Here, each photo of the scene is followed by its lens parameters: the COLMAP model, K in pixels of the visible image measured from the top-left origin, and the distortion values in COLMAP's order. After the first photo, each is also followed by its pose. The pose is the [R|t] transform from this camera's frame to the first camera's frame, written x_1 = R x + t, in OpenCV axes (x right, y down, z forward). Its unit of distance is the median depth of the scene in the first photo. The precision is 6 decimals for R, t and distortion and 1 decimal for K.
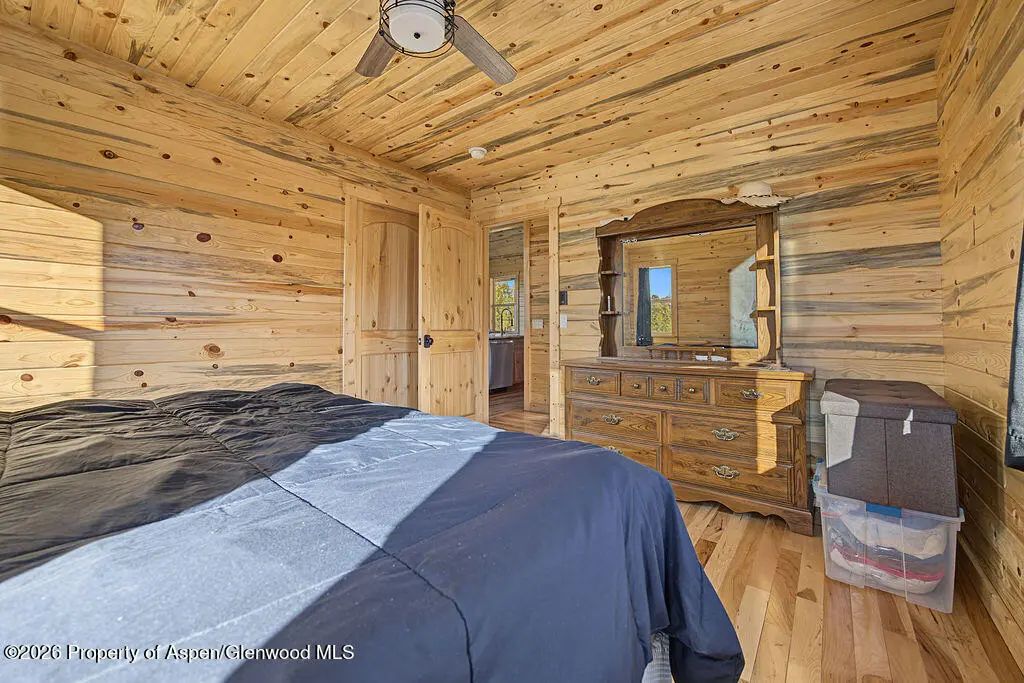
lens RADIAL K [[407.3, 0, 513.4], [0, 407.3, 328.8], [0, 0, 1]] dist [-0.016520, 0.004961]
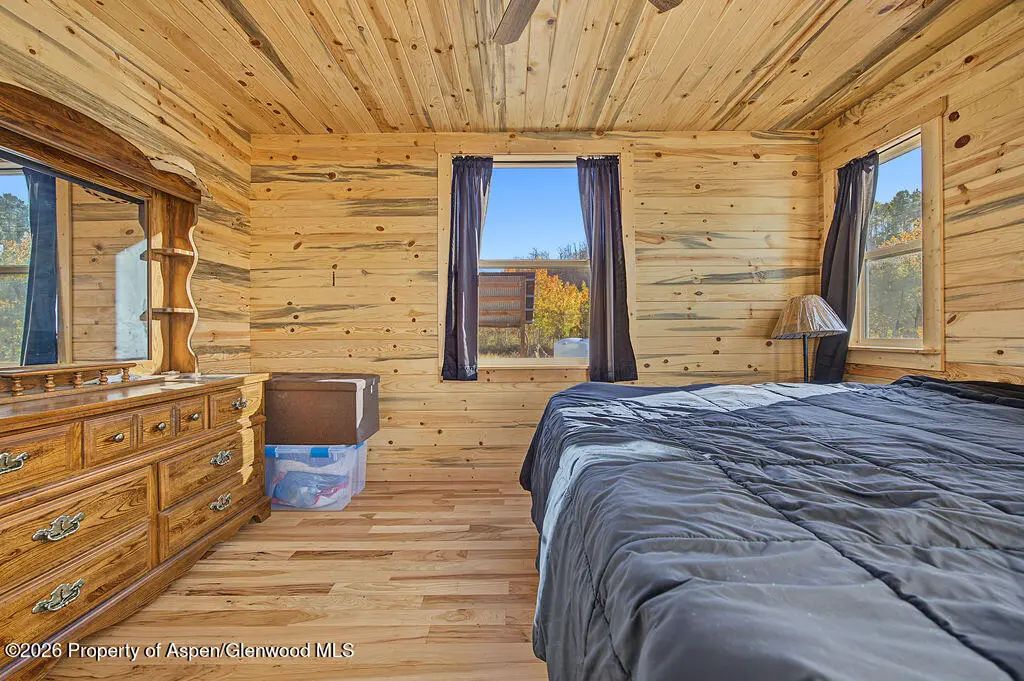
lens RADIAL K [[407.3, 0, 513.4], [0, 407.3, 327.8], [0, 0, 1]] dist [-0.016520, 0.004961]
pose [[-0.620318, 0.015413, 0.784199, -0.510751], [0.003568, 0.999852, -0.016829, 0.005384], [-0.784342, -0.007641, -0.620281, 1.028978]]
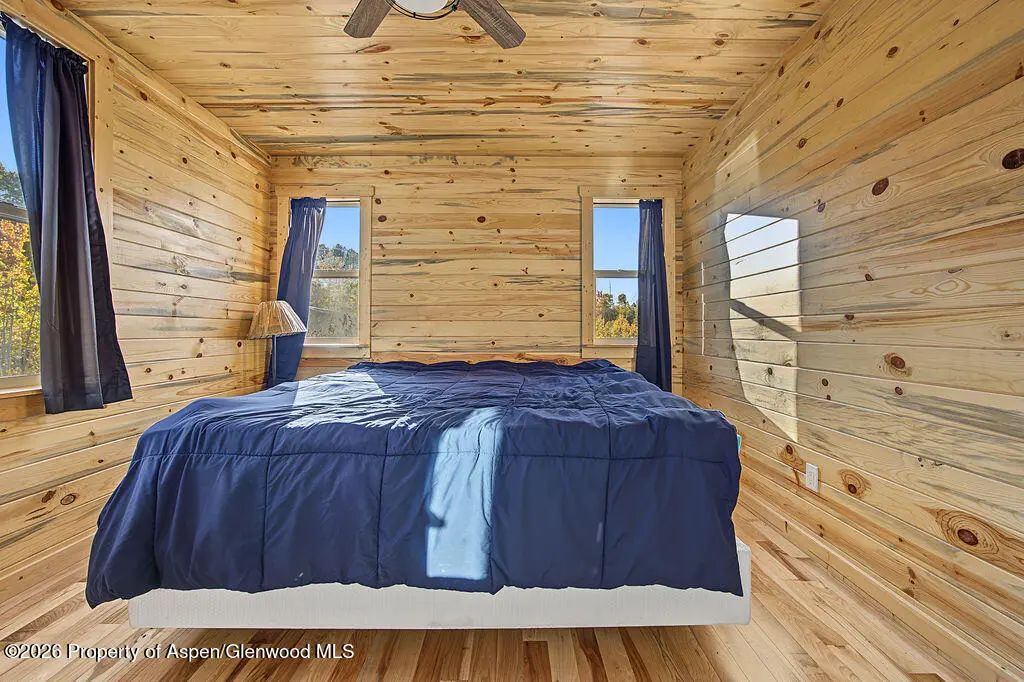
lens RADIAL K [[407.3, 0, 513.4], [0, 407.3, 328.3], [0, 0, 1]] dist [-0.016520, 0.004961]
pose [[-0.781749, -0.002244, -0.623589, 0.092007], [0.004653, 0.999945, -0.009431, 0.002566], [0.623575, -0.010274, -0.781696, 1.164128]]
